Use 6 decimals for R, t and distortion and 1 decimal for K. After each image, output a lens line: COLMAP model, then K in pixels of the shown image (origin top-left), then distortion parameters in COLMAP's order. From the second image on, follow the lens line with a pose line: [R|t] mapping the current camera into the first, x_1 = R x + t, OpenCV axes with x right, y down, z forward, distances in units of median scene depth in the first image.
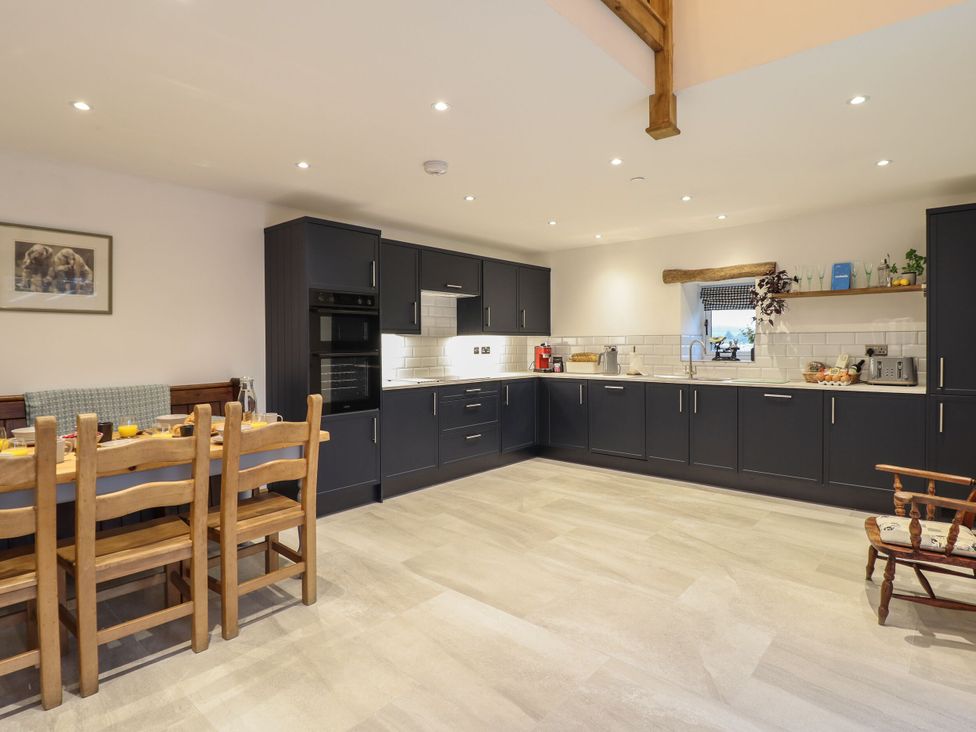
lens RADIAL K [[533.4, 0, 490.7], [0, 533.4, 346.6], [0, 0, 1]] dist [-0.003973, -0.002385]
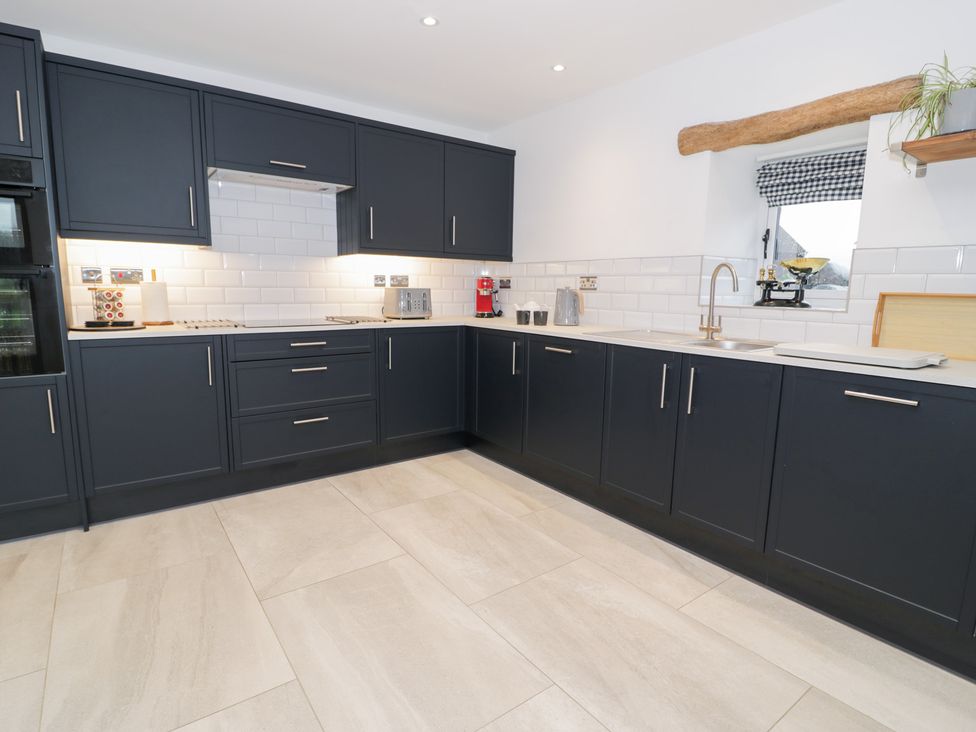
lens RADIAL K [[520.0, 0, 488.0], [0, 520.0, 366.0], [0, 0, 1]] dist [0.002070, -0.015012]
pose [[0.975811, 0.054186, -0.211792, 0.273503], [-0.022578, 0.988595, 0.148898, 0.014323], [0.217445, -0.140514, 0.965906, 0.462377]]
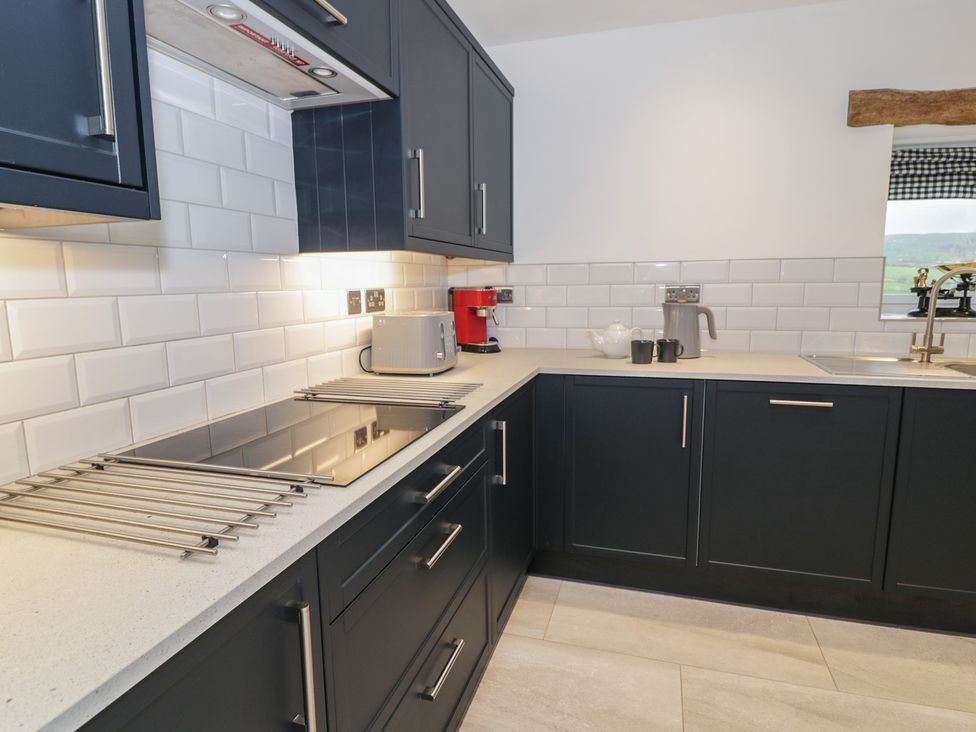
lens RADIAL K [[559.2, 0, 490.8], [0, 559.2, 364.1], [0, 0, 1]] dist [-0.000245, -0.014312]
pose [[0.911023, -0.064105, 0.407343, -0.102563], [0.006655, 0.989999, 0.140915, -0.002712], [-0.412302, -0.125666, 0.902339, 0.748536]]
